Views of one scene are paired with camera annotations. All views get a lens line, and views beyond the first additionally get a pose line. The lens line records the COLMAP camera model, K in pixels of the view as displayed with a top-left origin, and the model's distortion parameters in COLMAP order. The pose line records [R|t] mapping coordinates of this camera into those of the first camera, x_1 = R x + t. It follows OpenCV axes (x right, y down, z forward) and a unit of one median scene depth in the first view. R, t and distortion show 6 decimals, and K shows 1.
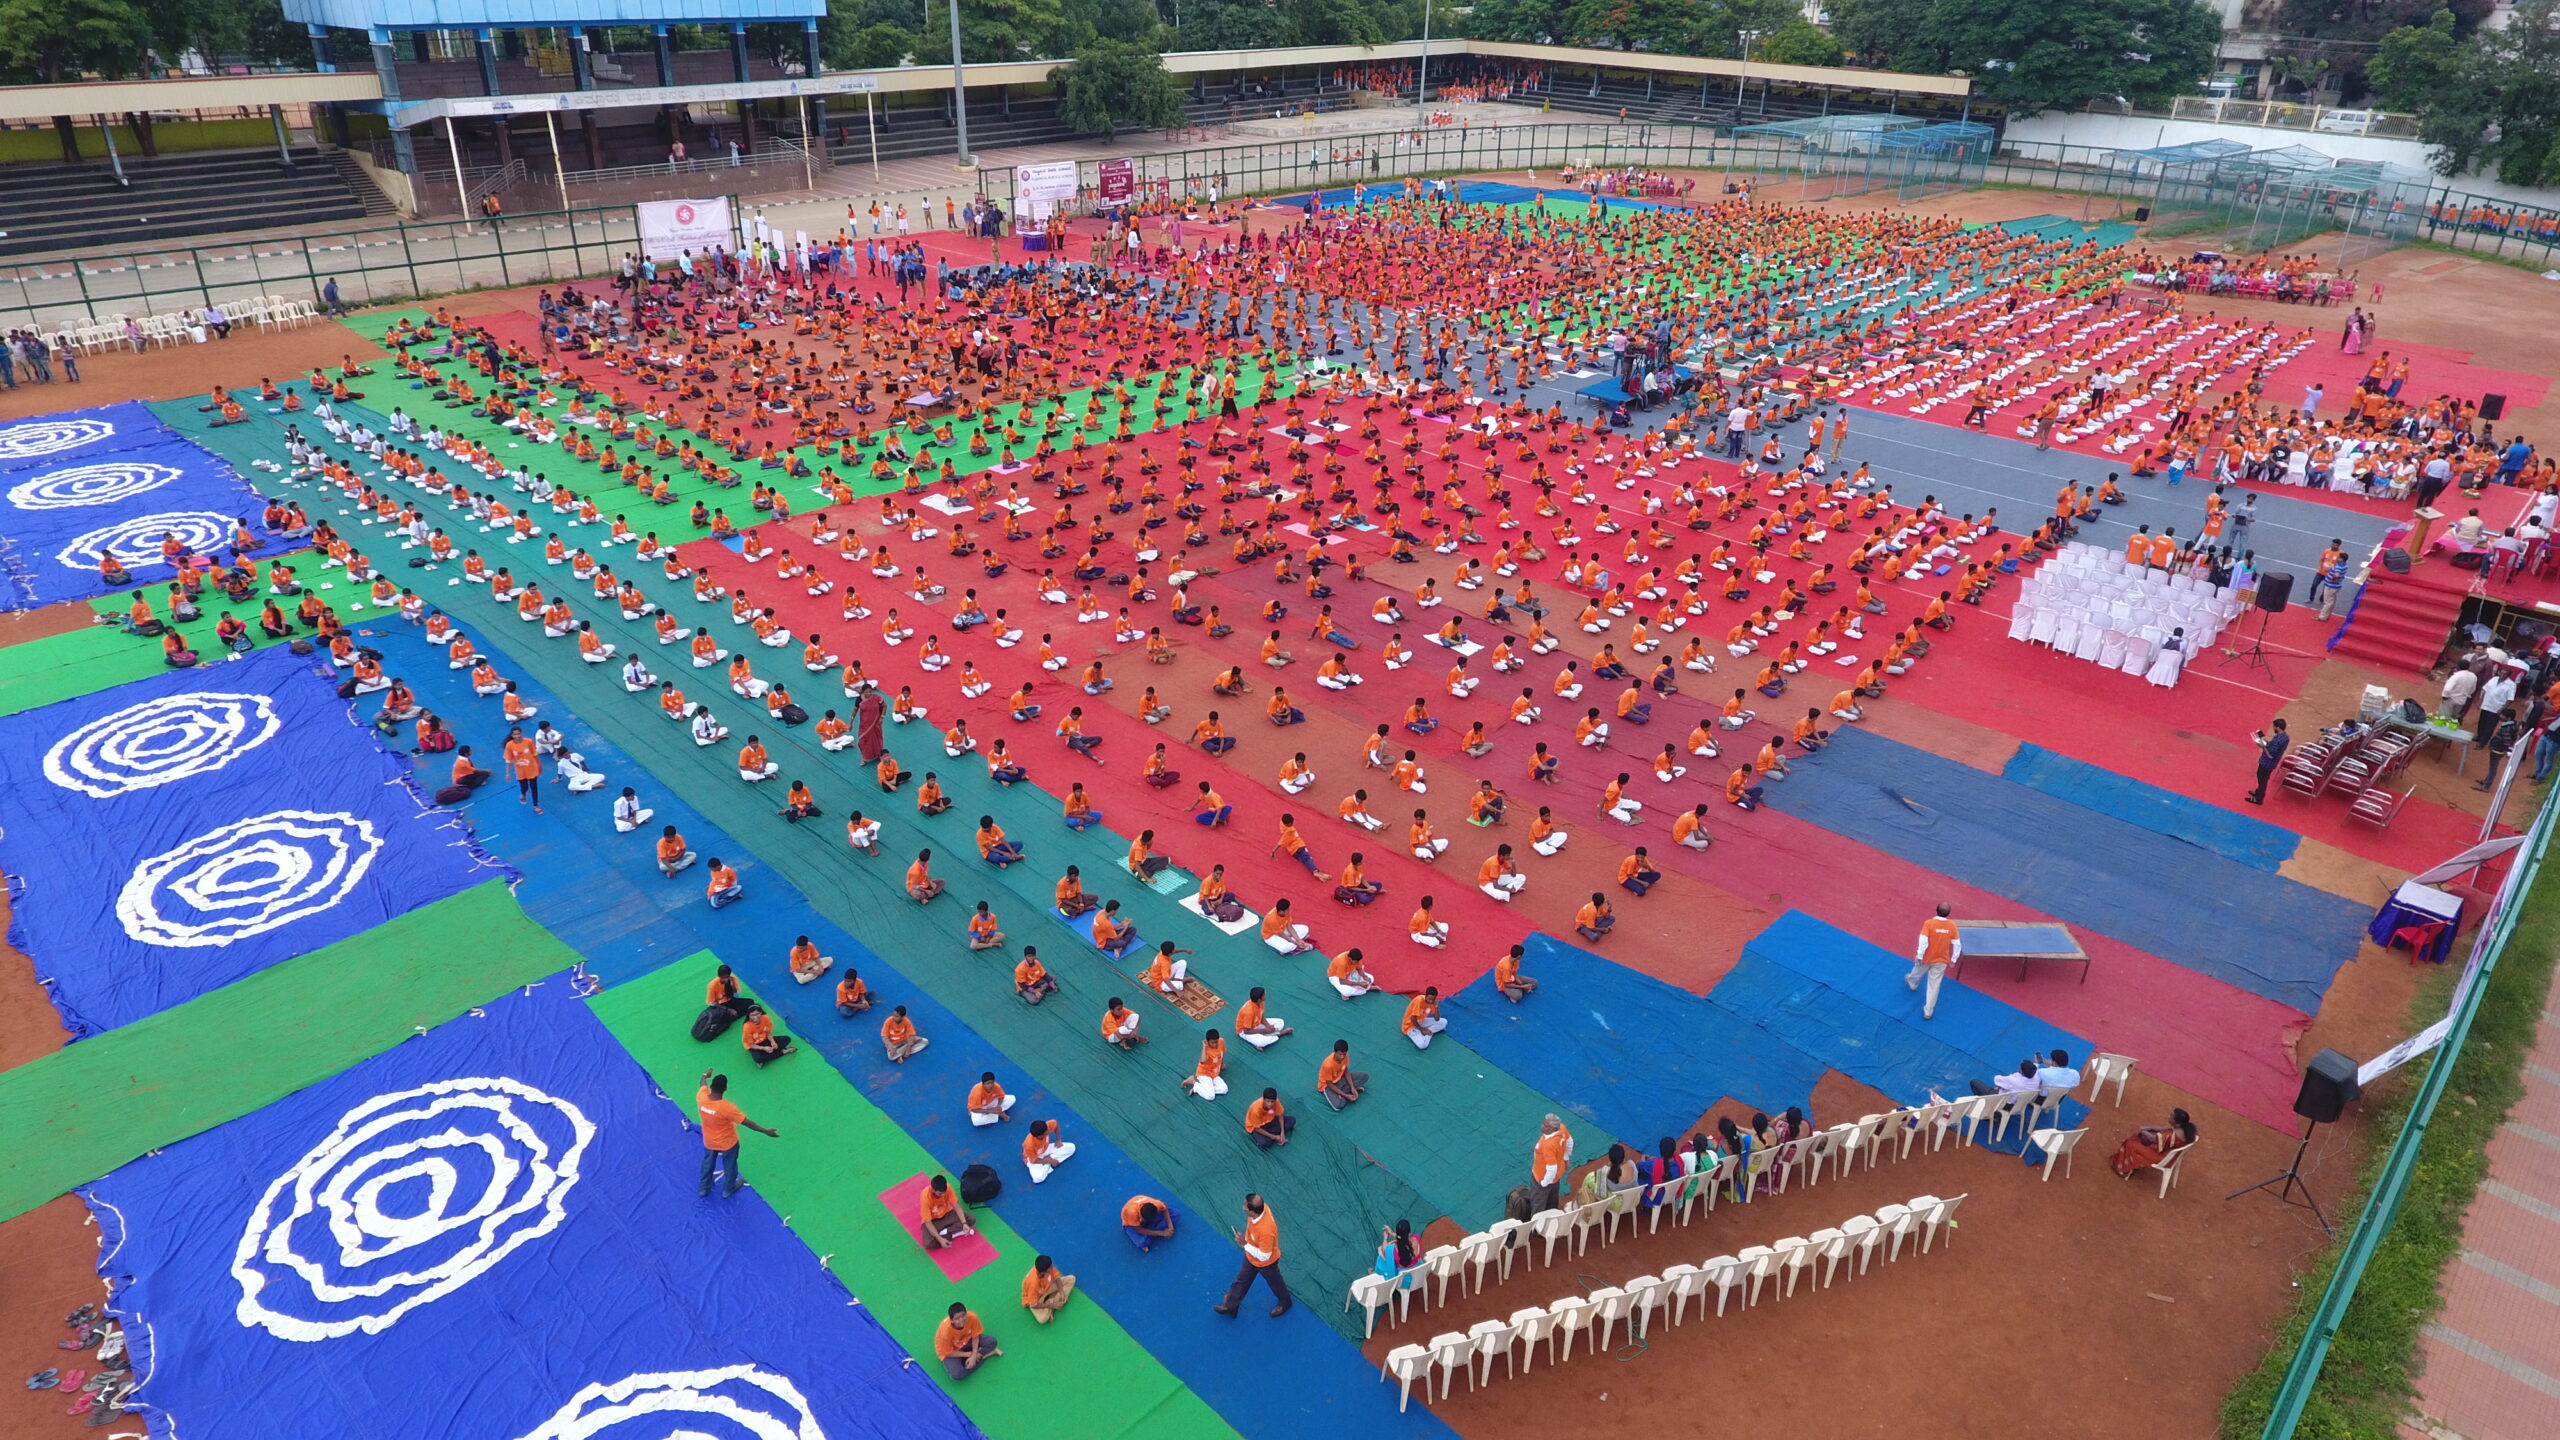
lens RADIAL K [[1506.5, 0, 1280.0], [0, 1506.5, 720.0], [0, 0, 1]] dist [-0.027247, 0.023199]
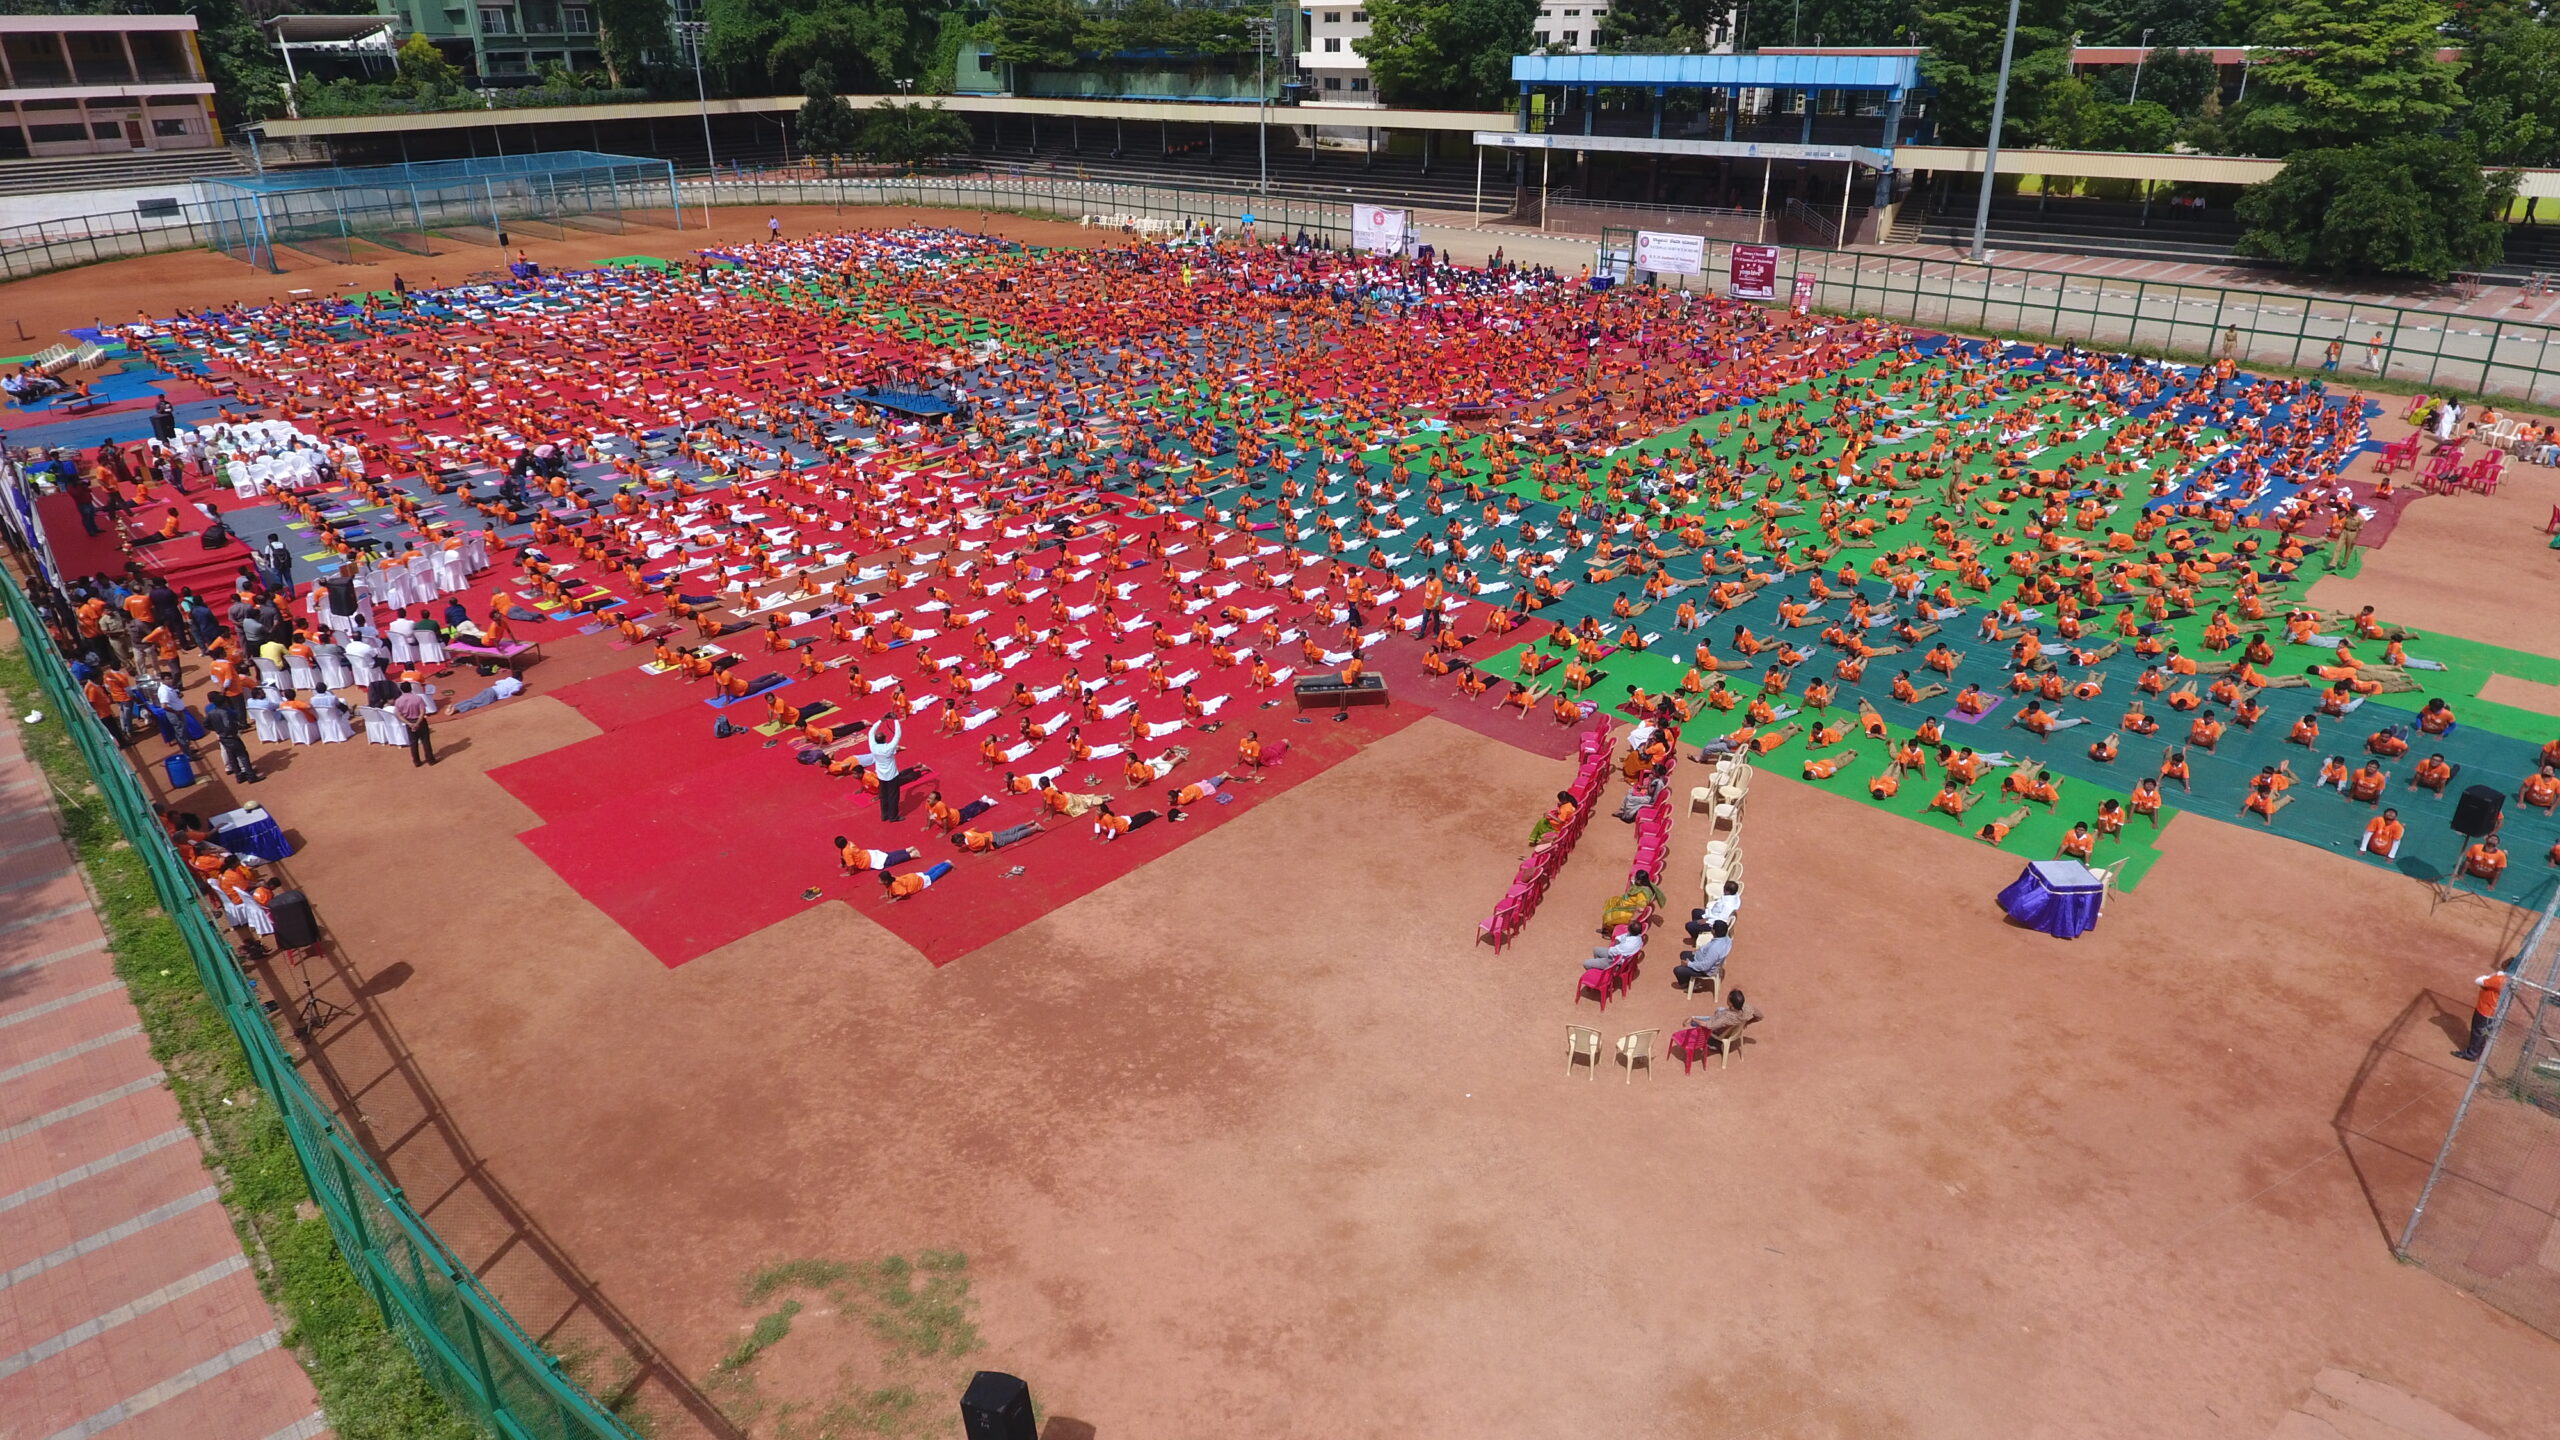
lens RADIAL K [[1506.5, 0, 1280.0], [0, 1506.5, 720.0], [0, 0, 1]] dist [-0.027247, 0.023199]
pose [[0.003654, 0.410620, -0.911799, 0.844220], [-0.443749, 0.817780, 0.366501, -0.346773], [0.896144, 0.403271, 0.185200, 0.695796]]
